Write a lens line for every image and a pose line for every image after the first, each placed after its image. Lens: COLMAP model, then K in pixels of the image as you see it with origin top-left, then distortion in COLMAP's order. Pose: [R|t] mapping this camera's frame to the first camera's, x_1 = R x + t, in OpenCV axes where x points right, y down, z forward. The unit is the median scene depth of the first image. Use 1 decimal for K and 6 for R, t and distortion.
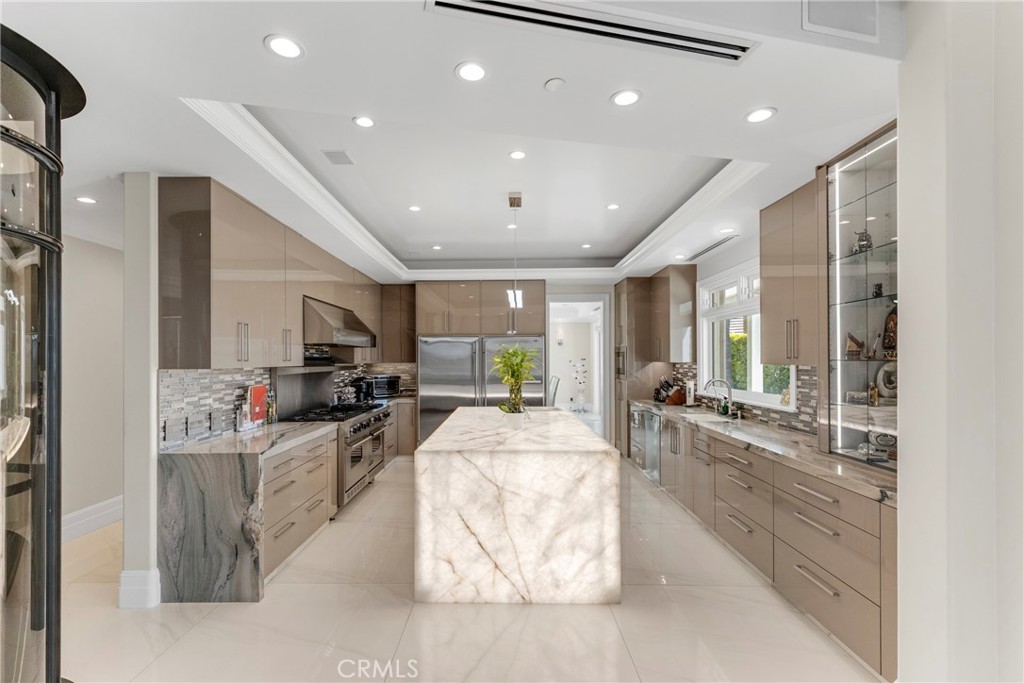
lens RADIAL K [[461.7, 0, 491.8], [0, 461.7, 347.0], [0, 0, 1]] dist [-0.000013, -0.000016]
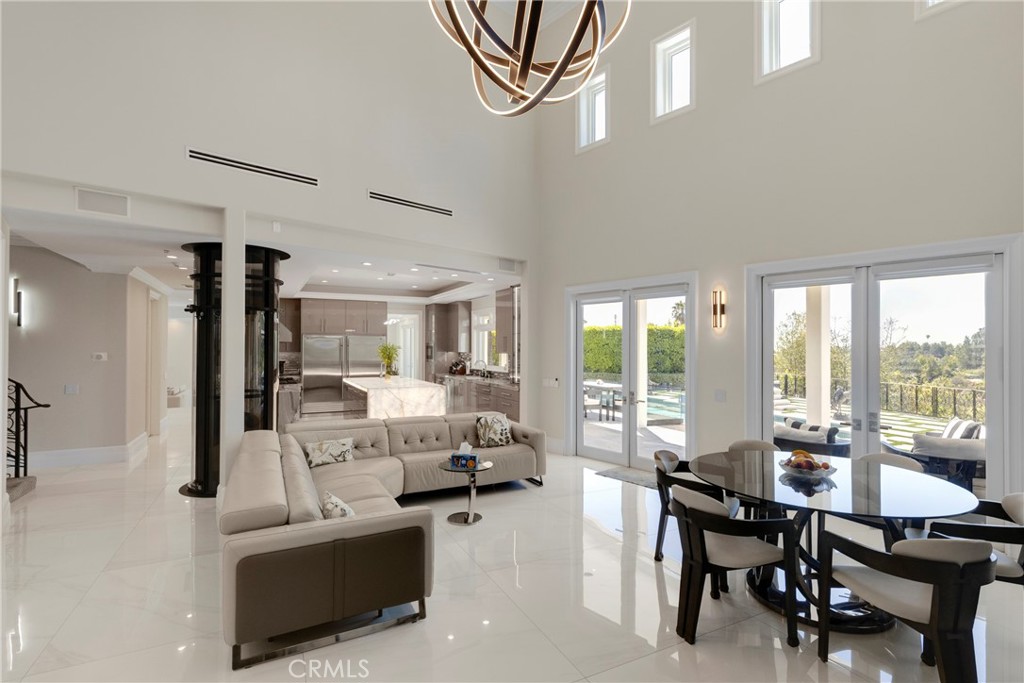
lens RADIAL K [[461.7, 0, 491.8], [0, 461.7, 347.0], [0, 0, 1]] dist [-0.000013, -0.000016]
pose [[0.891607, 0.002731, 0.452802, -0.343543], [-0.012972, 0.999725, 0.019514, -0.025759], [-0.452624, -0.023273, 0.891398, -0.737642]]
